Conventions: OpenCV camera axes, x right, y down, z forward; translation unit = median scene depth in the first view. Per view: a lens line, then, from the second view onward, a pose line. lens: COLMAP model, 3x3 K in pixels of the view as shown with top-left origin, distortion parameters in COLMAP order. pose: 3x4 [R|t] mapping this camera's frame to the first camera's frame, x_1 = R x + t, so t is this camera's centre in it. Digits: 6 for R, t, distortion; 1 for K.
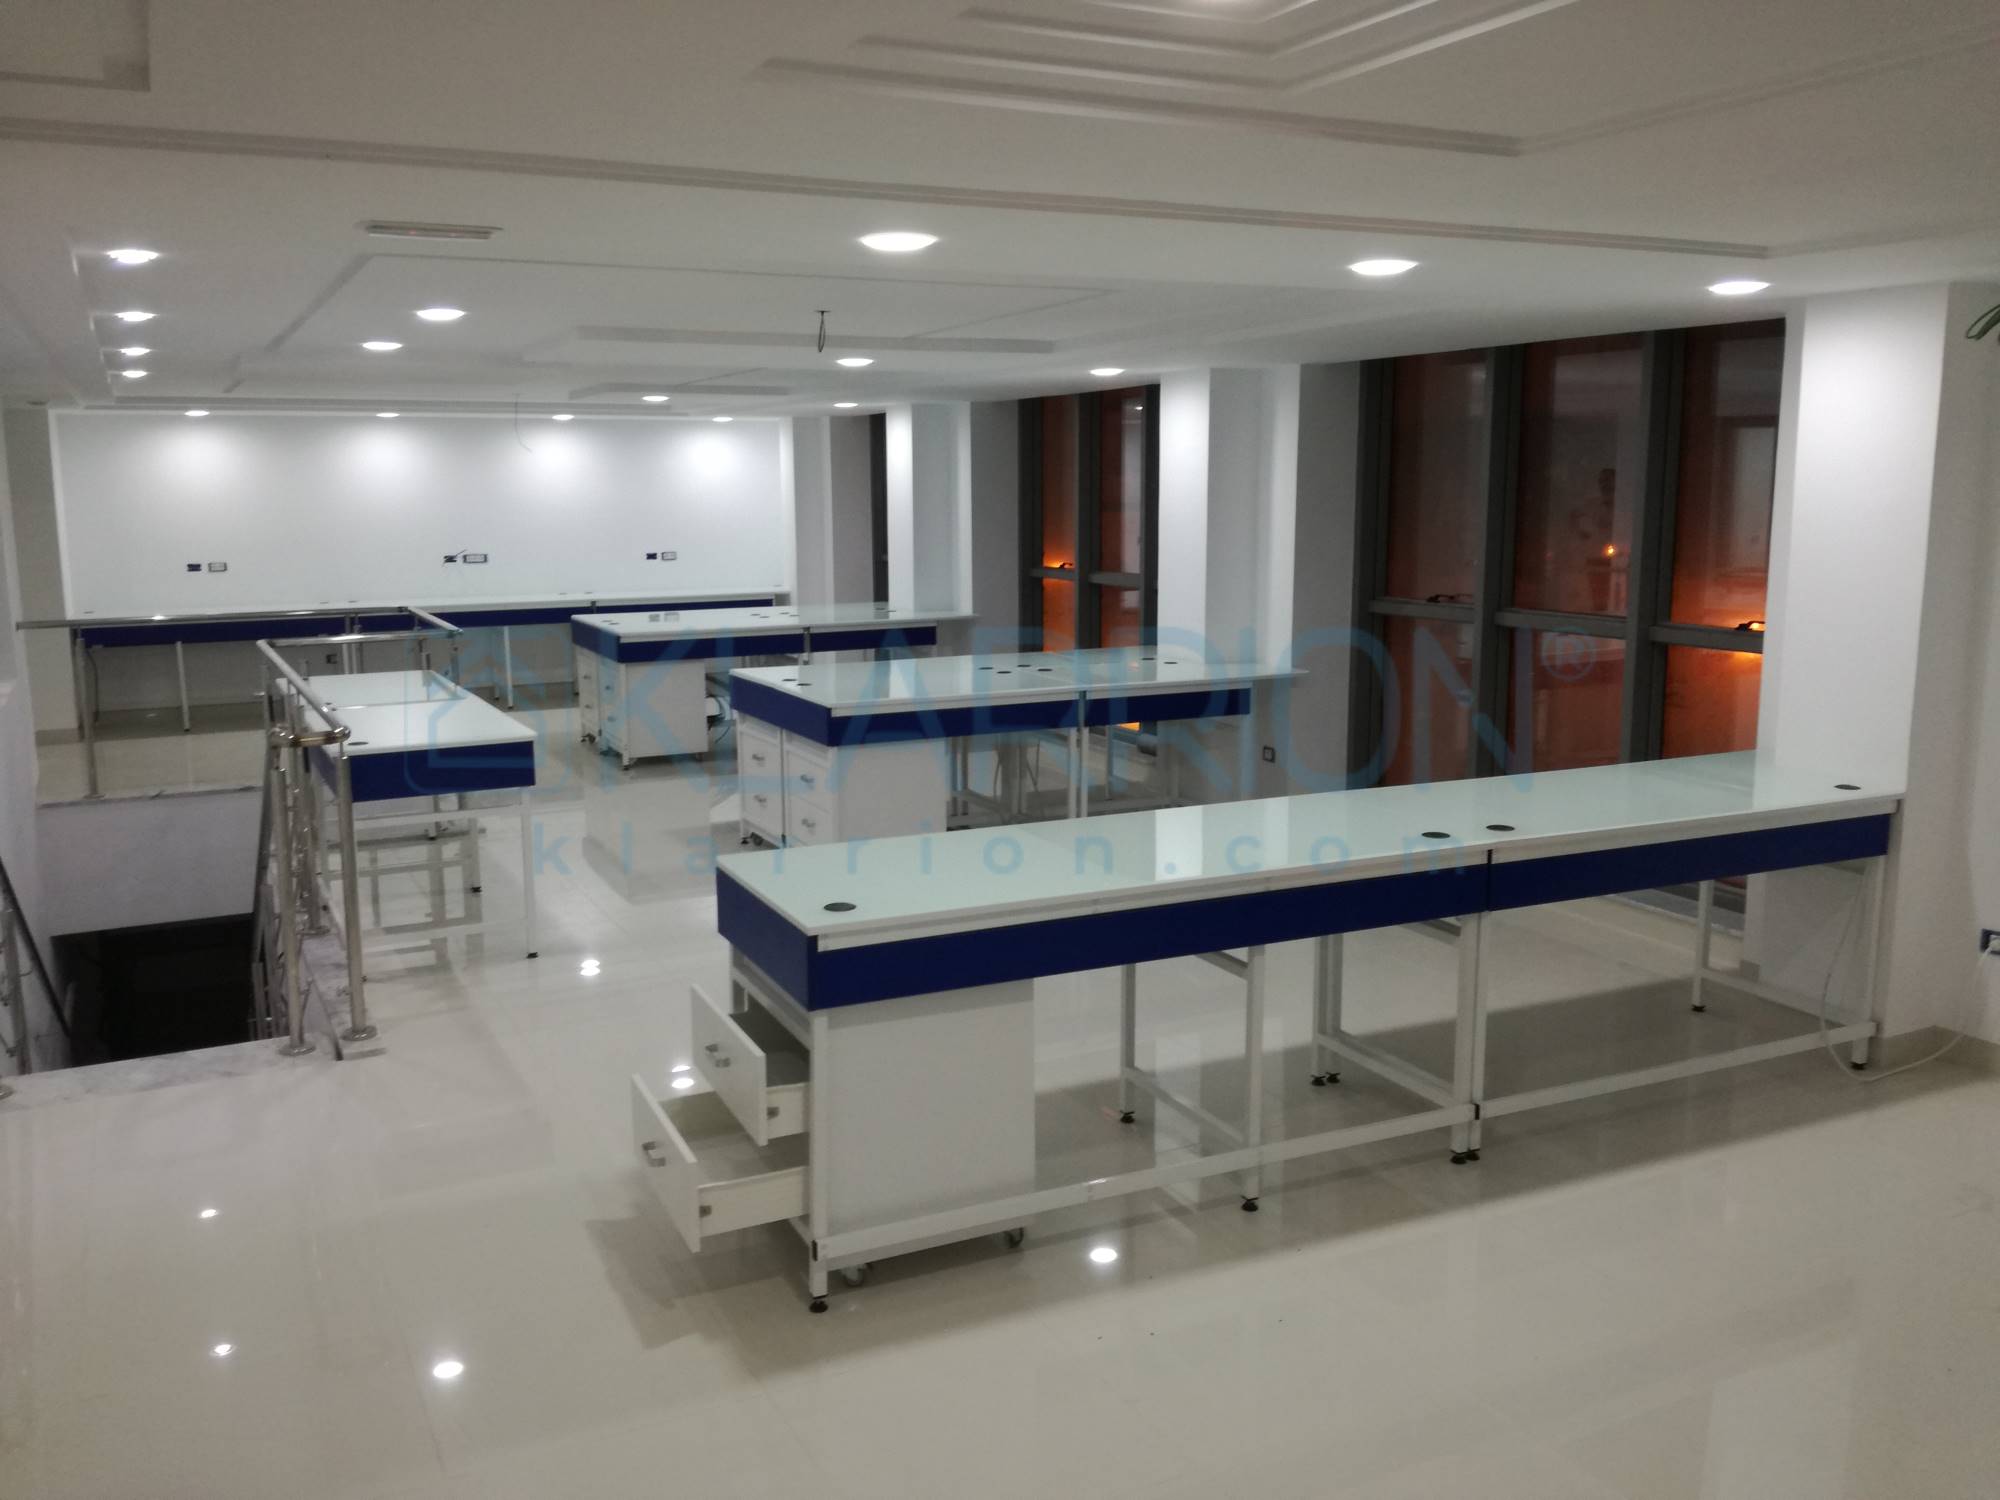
lens RADIAL K [[1641.2, 0, 984.4], [0, 1641.2, 761.7], [0, 0, 1]] dist [0.055937, -0.108536]
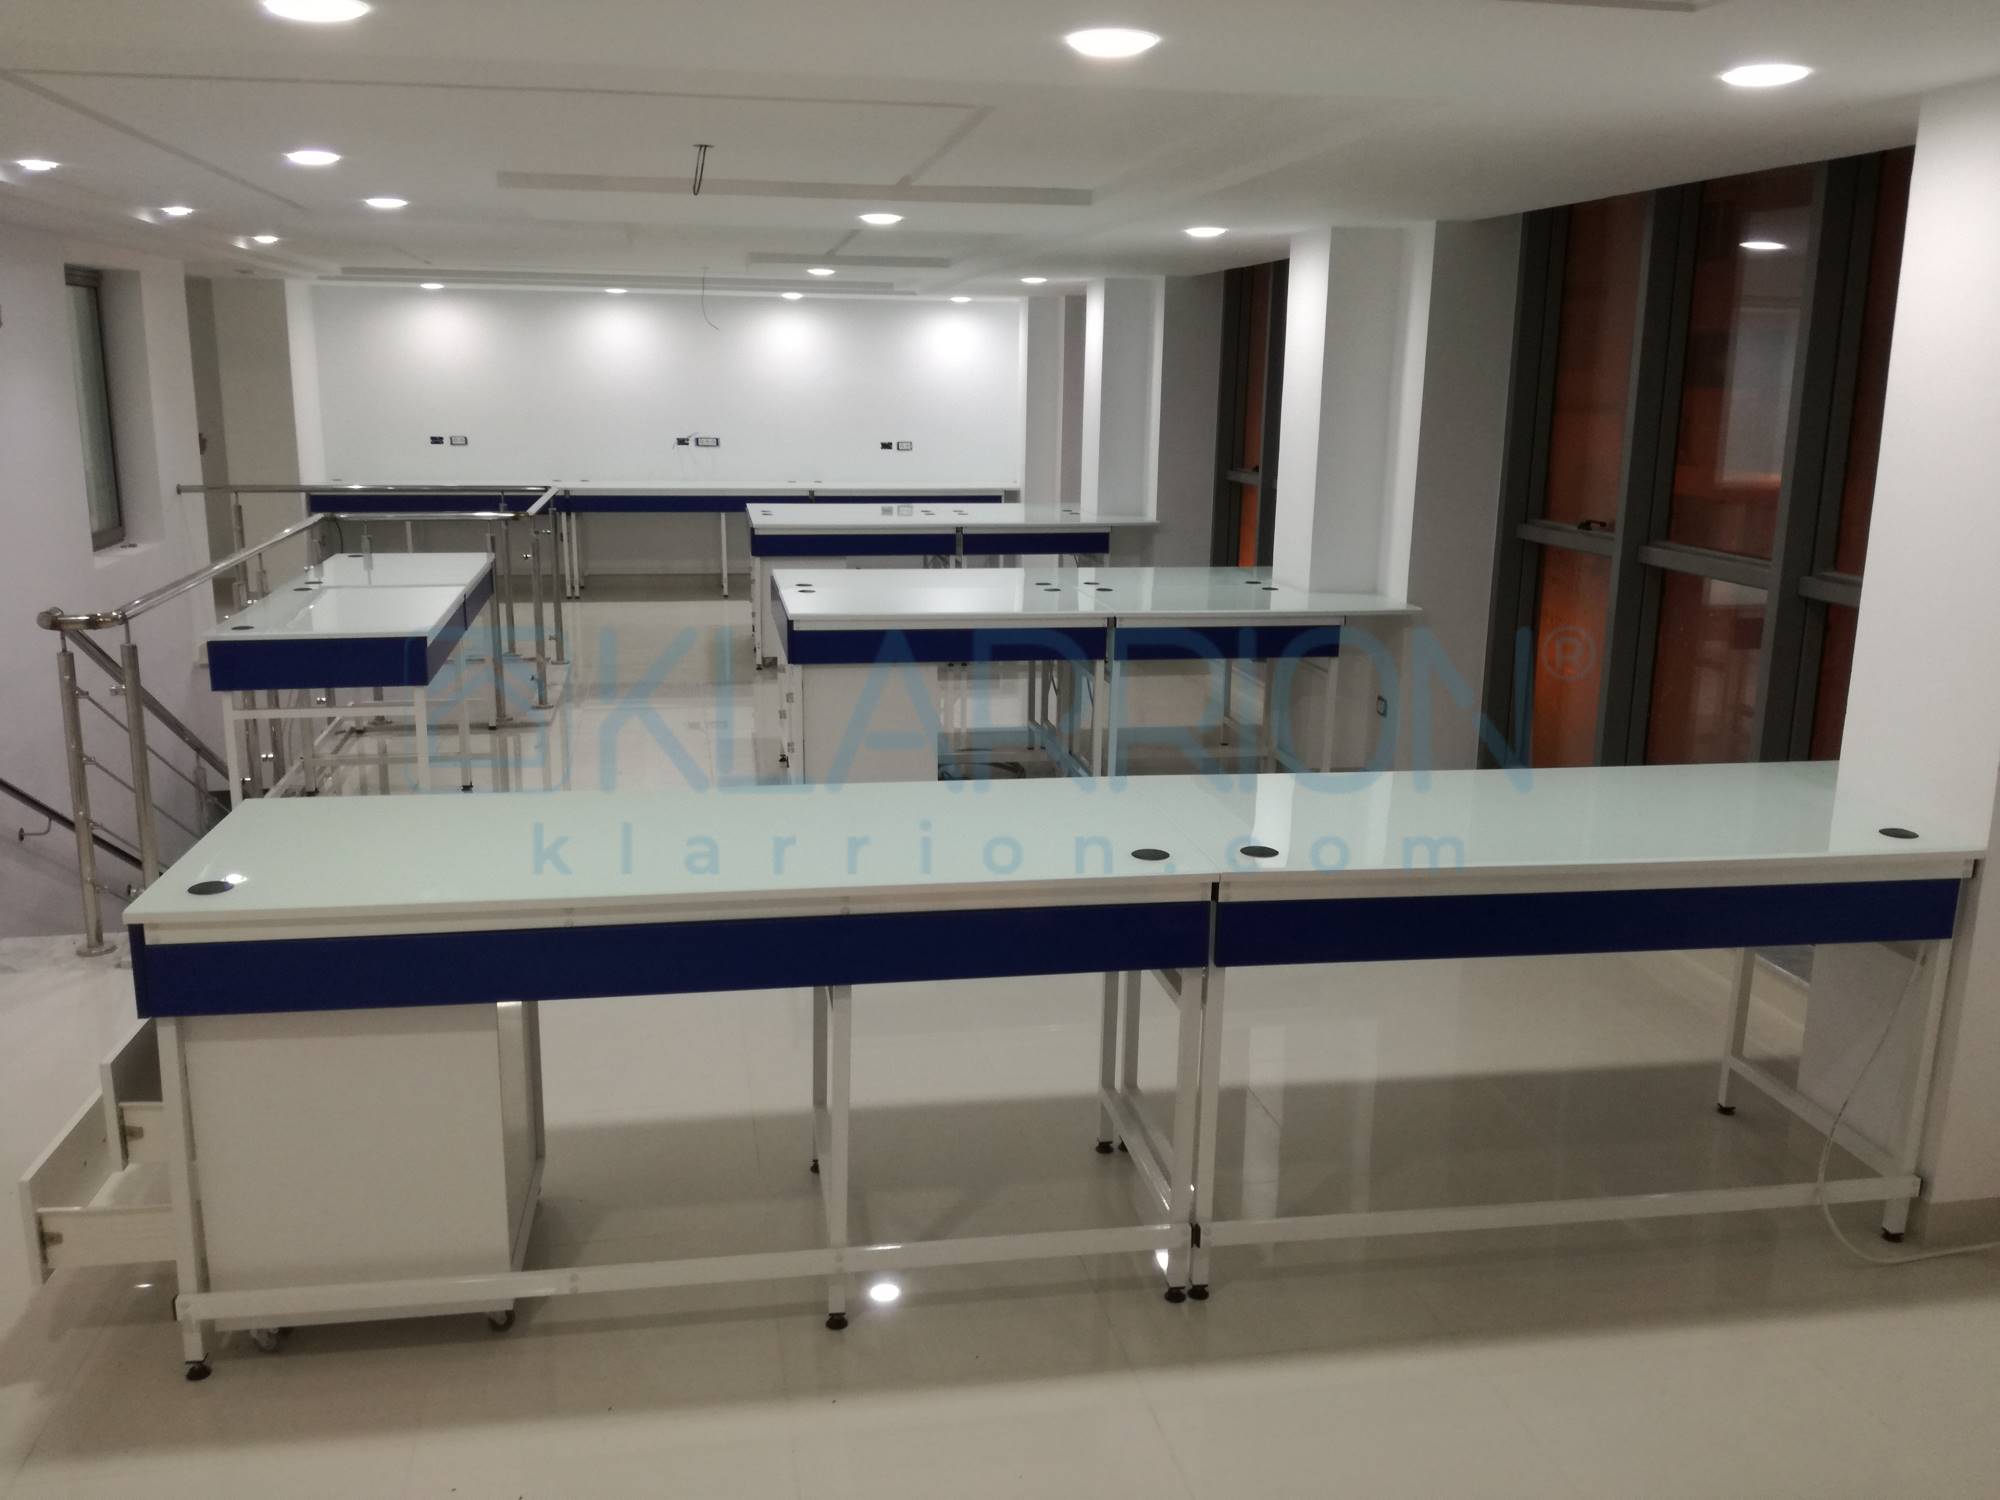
lens RADIAL K [[1641.2, 0, 1004.0], [0, 1641.2, 740.6], [0, 0, 1]] dist [0.055937, -0.108536]
pose [[0.962213, 0.080654, -0.260080, 0.225318], [-0.068094, 0.996052, 0.056961, -0.023673], [0.263647, -0.037098, 0.963906, 0.166217]]
